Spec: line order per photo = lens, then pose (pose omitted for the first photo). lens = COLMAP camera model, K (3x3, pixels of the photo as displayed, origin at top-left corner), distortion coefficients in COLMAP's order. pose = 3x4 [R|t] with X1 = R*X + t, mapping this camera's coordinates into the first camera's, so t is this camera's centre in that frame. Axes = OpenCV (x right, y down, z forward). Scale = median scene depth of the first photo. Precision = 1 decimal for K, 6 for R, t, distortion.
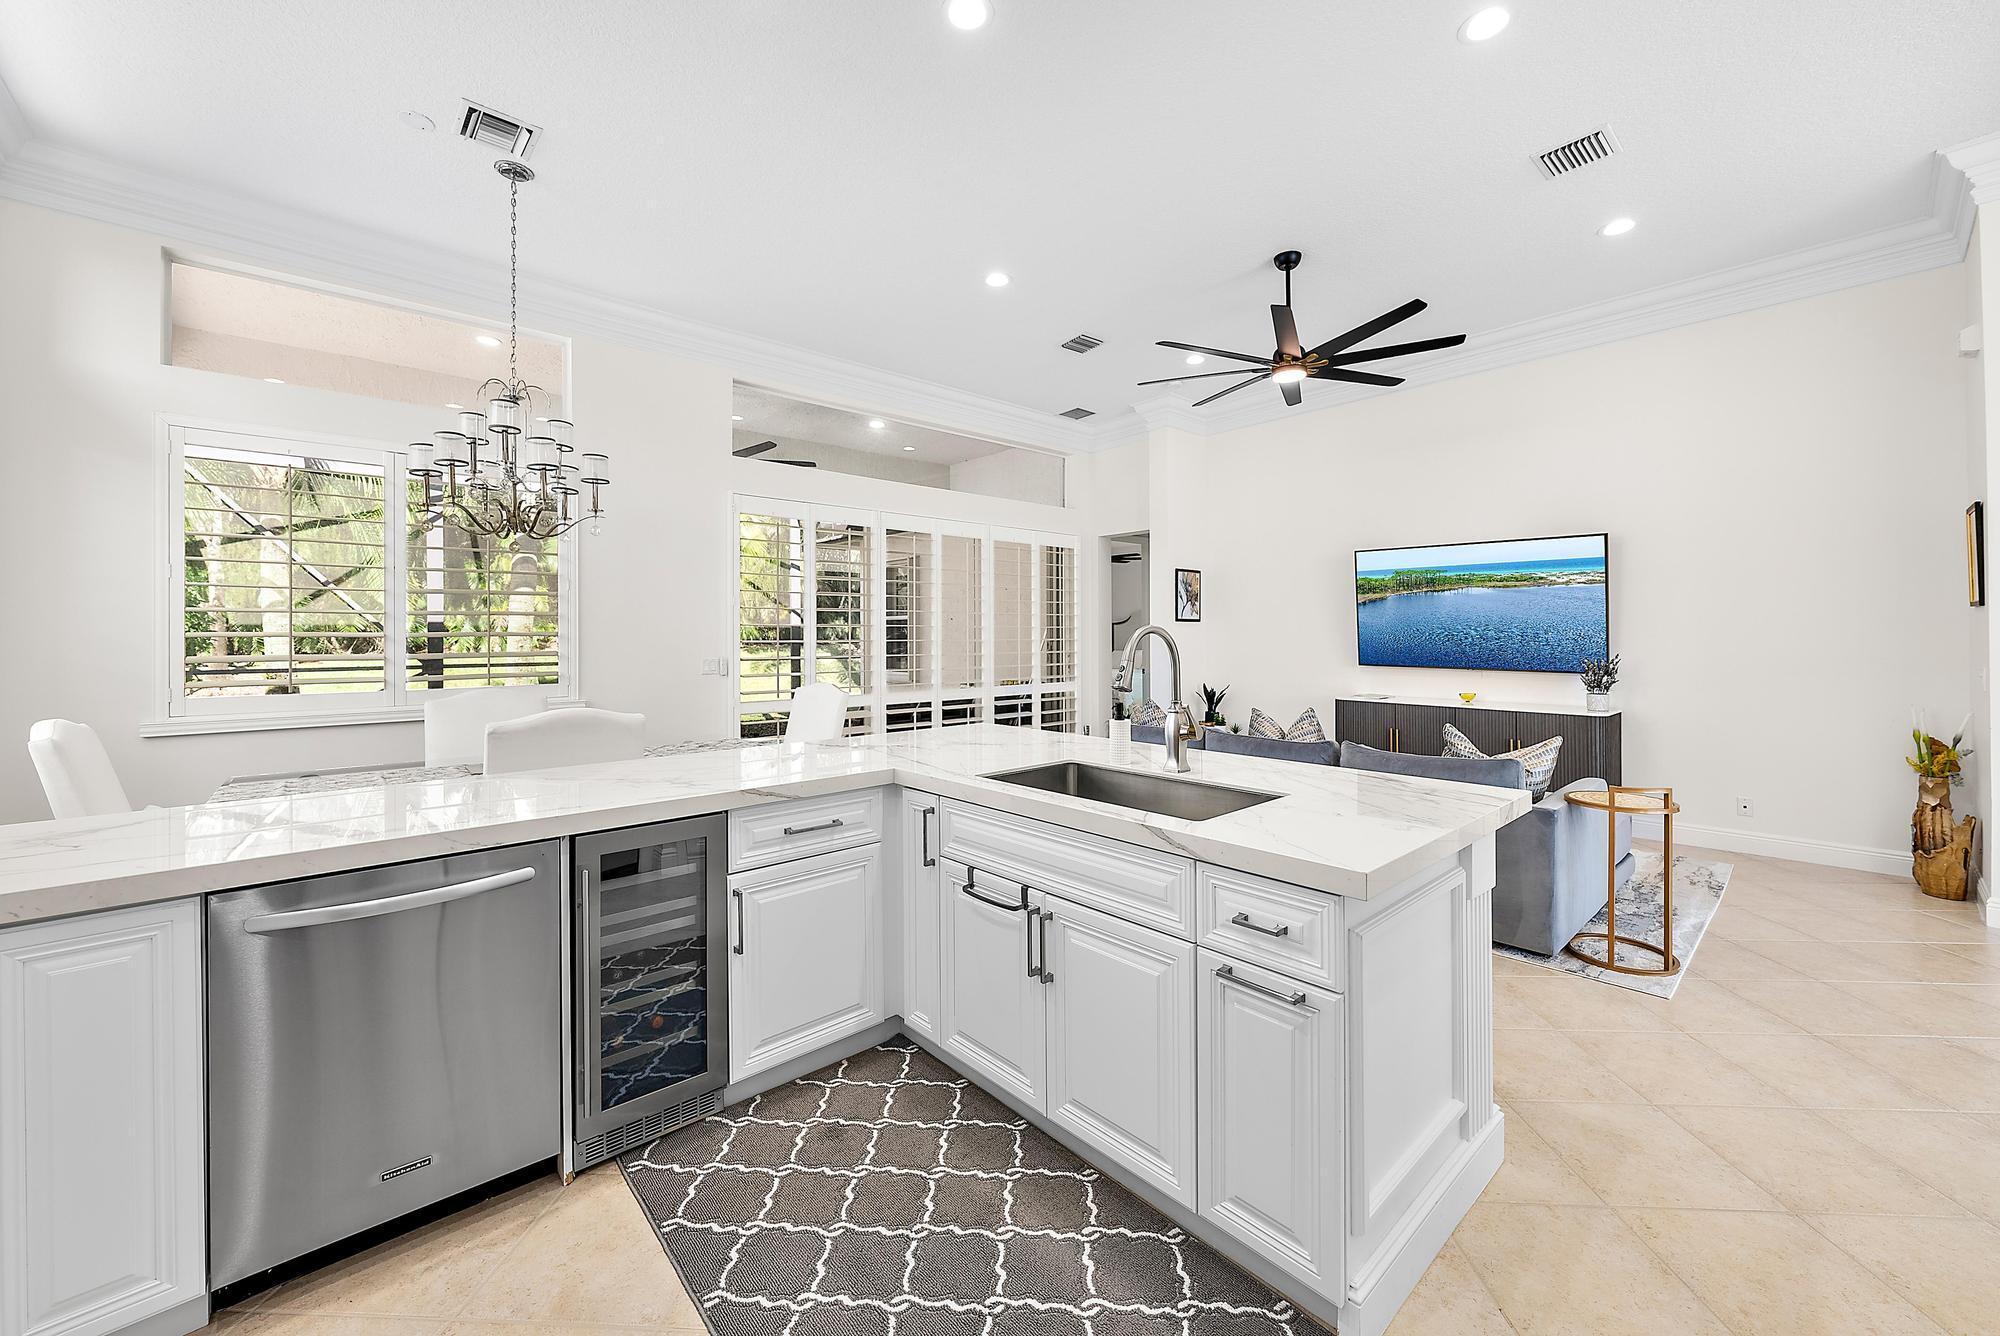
lens RADIAL K [[760.0, 0, 996.2], [0, 760.0, 641.2], [0, 0, 1]] dist [0.003099, -0.000260]
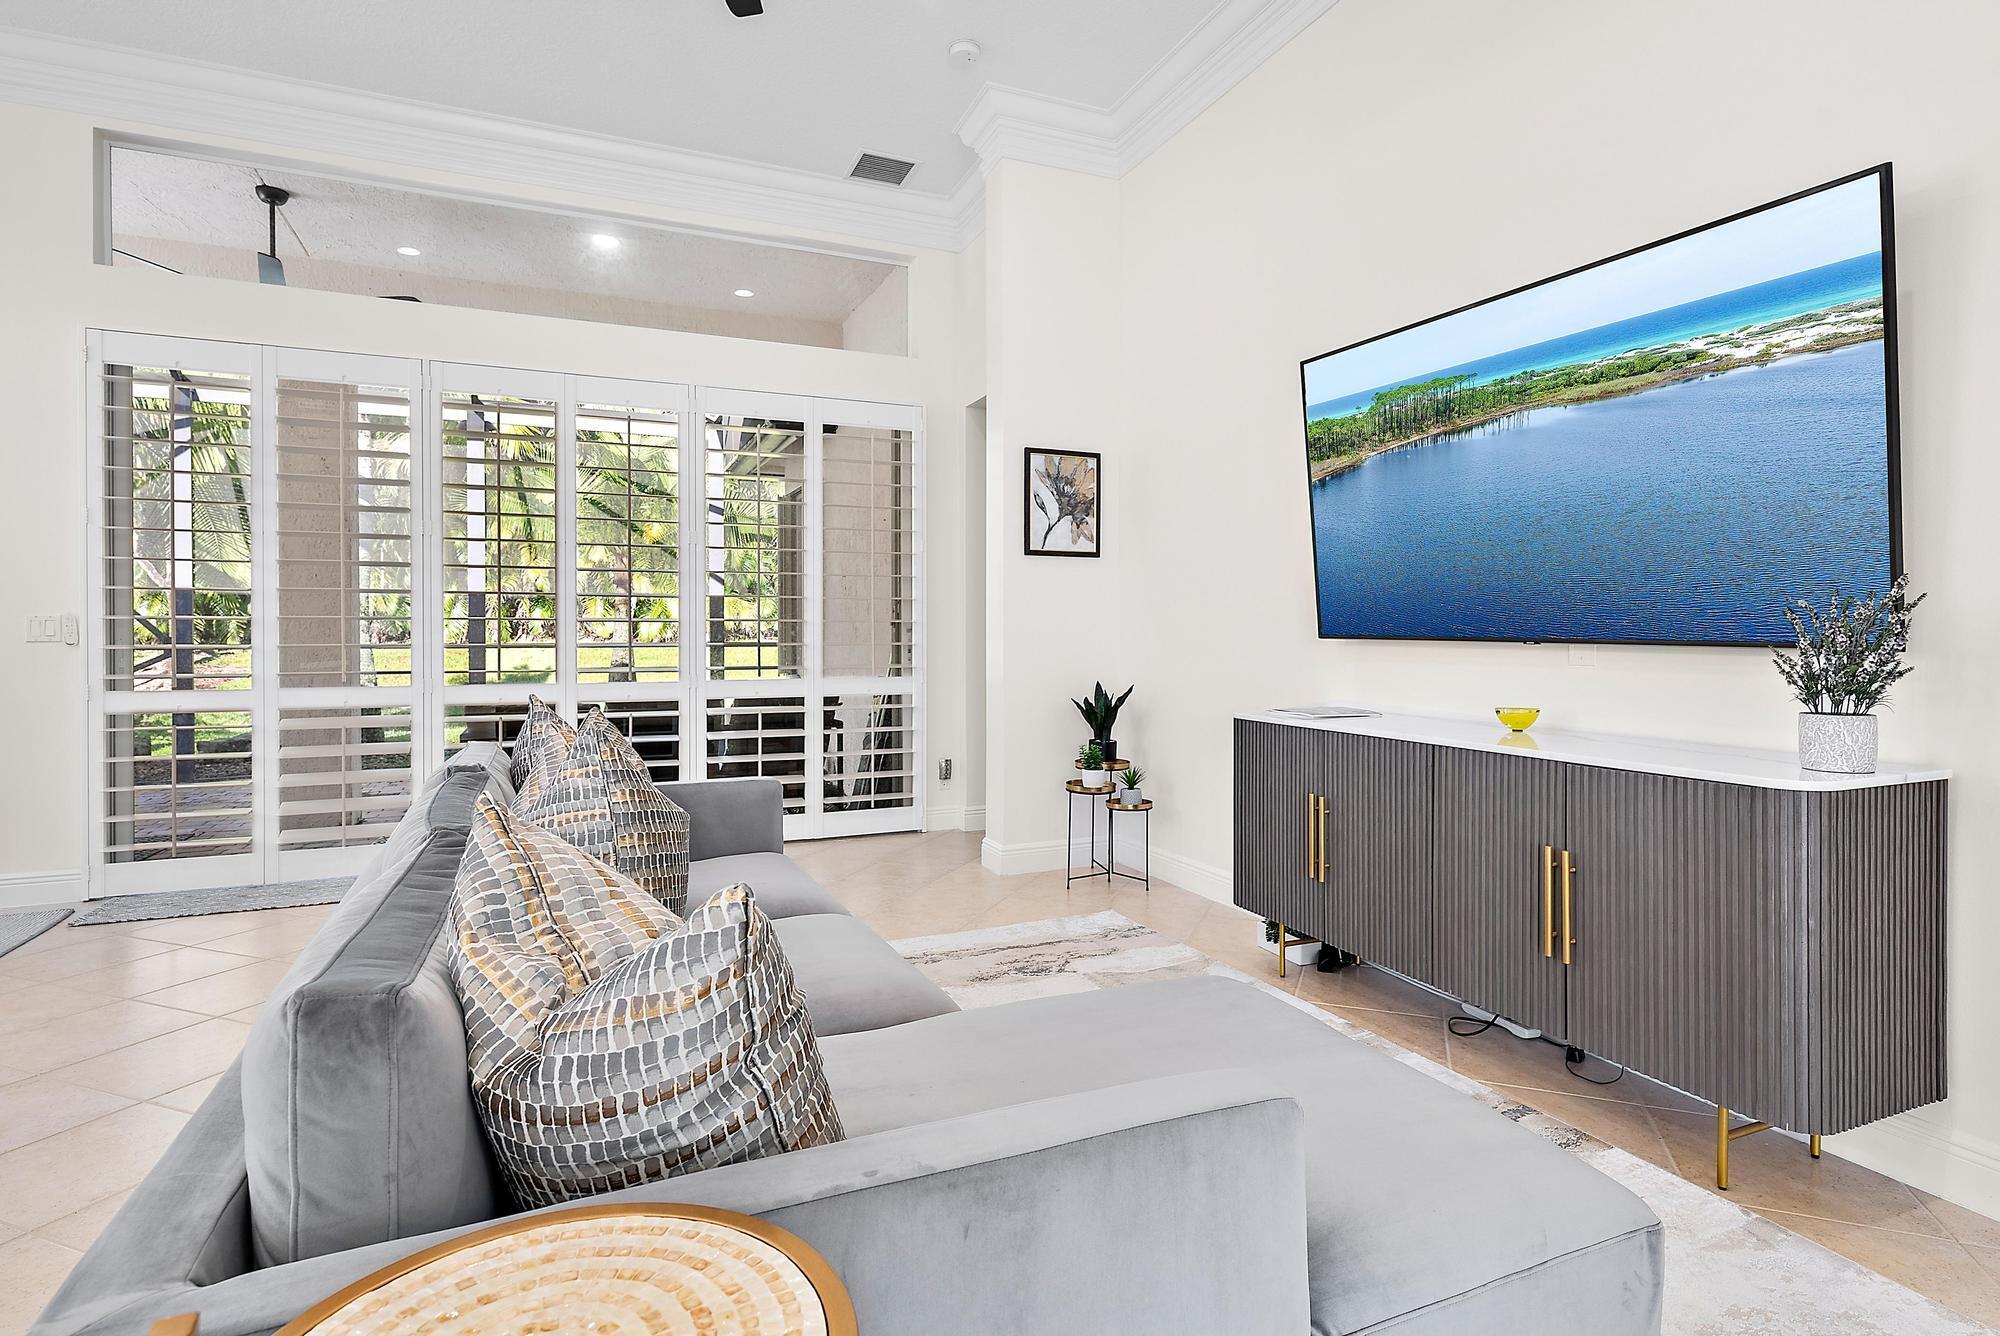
lens RADIAL K [[1008.3, 0, 1008.2], [0, 1008.3, 631.7], [0, 0, 1]] dist [-0.015943, -0.001925]
pose [[0.957008, -0.005039, -0.290018, 0.505901], [0.003522, 0.999977, -0.005752, 0.033243], [0.290040, 0.004483, 0.957004, 0.461829]]
